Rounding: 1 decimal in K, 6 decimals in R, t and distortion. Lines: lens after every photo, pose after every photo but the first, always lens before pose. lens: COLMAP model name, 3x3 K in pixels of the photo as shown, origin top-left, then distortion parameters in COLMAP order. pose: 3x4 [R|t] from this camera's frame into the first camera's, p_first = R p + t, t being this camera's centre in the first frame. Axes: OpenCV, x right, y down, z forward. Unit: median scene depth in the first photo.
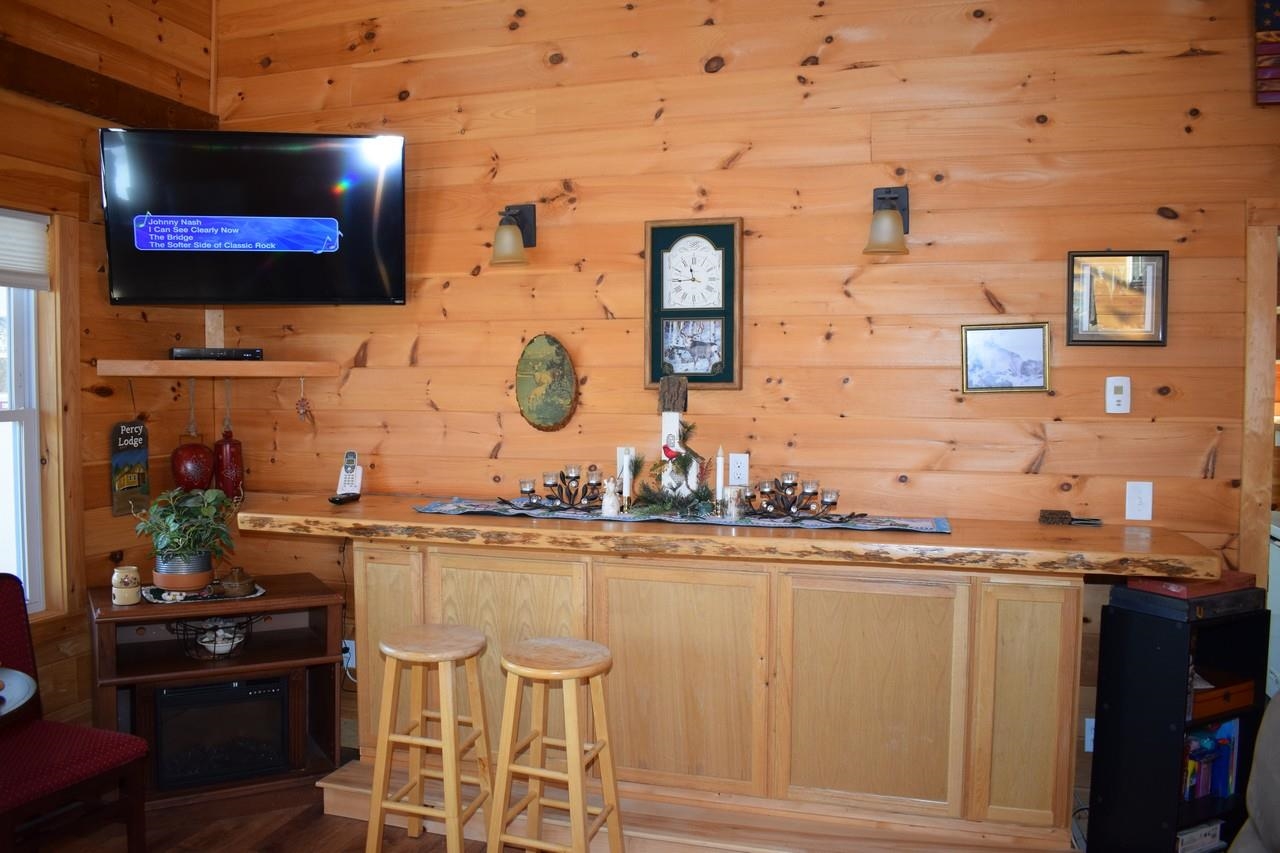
lens RADIAL K [[1002.5, 0, 639.7], [0, 1002.5, 423.3], [0, 0, 1]] dist [-0.096010, 0.014535]
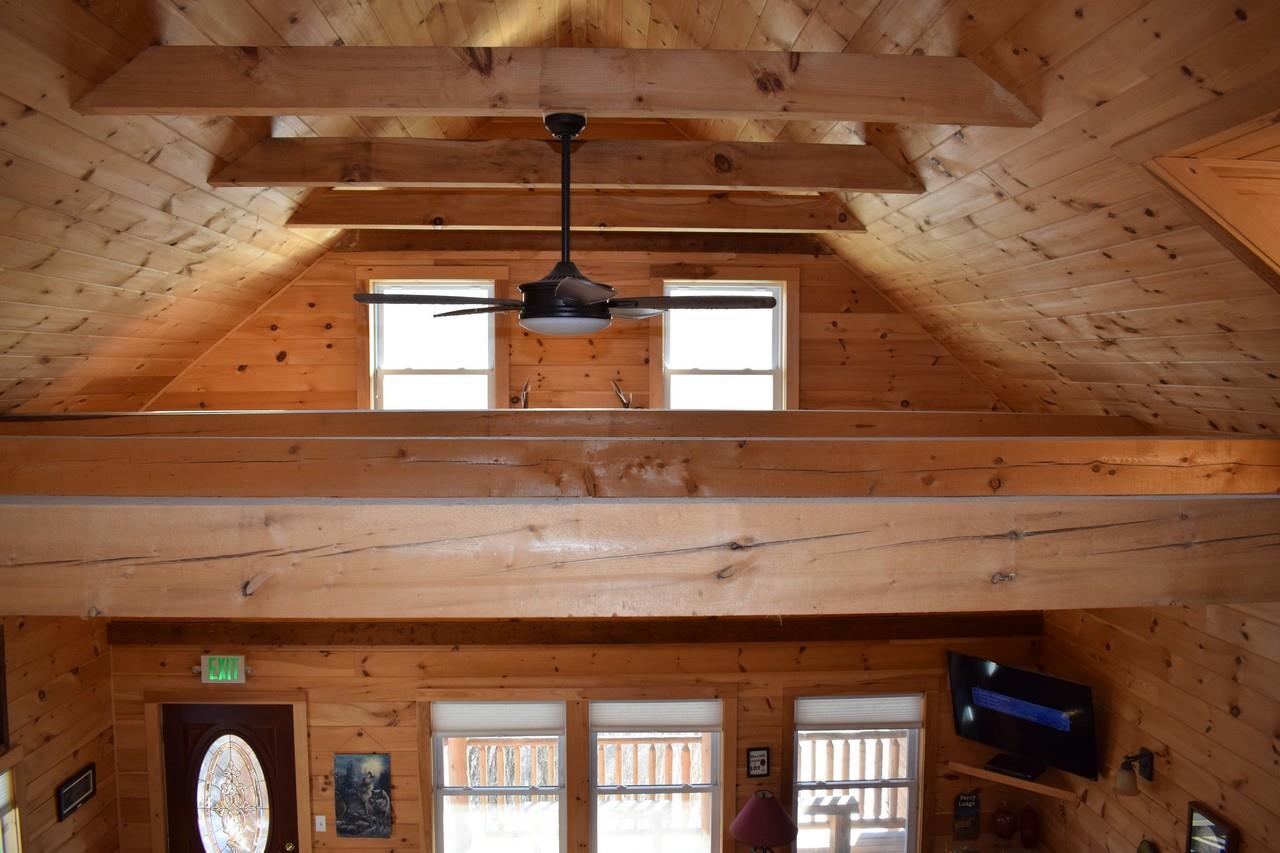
lens RADIAL K [[1002.5, 0, 639.7], [0, 1002.5, 423.3], [0, 0, 1]] dist [-0.096010, 0.014535]
pose [[0.334998, 0.039800, -0.941378, 1.029825], [-0.043131, 0.998708, 0.026875, -0.755659], [0.941231, 0.031600, 0.336282, -0.239436]]
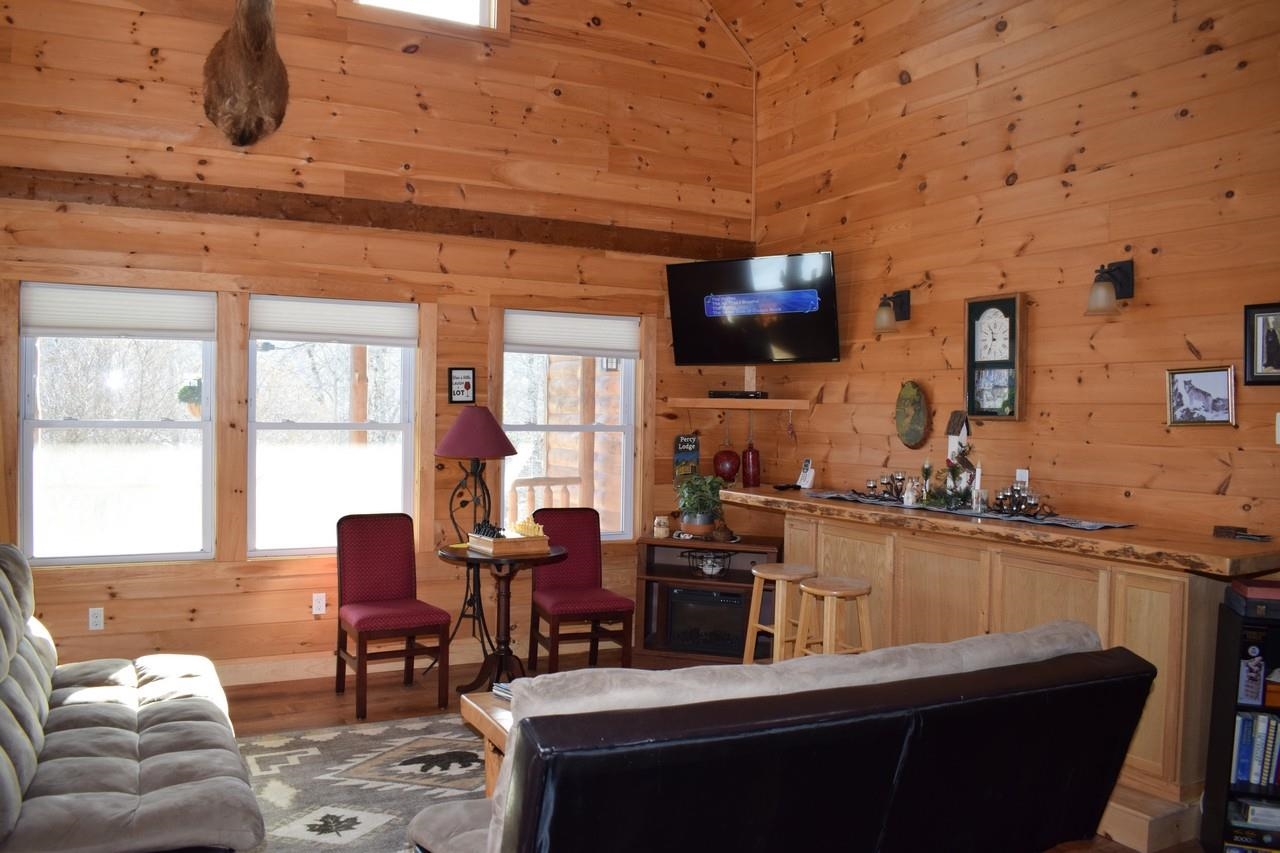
lens RADIAL K [[1002.5, 0, 639.7], [0, 1002.5, 423.3], [0, 0, 1]] dist [-0.096010, 0.014535]
pose [[0.705548, 0.016185, -0.708477, 0.664460], [-0.044409, 0.998784, -0.021407, 0.019844], [0.707269, 0.046566, 0.705409, -0.281787]]
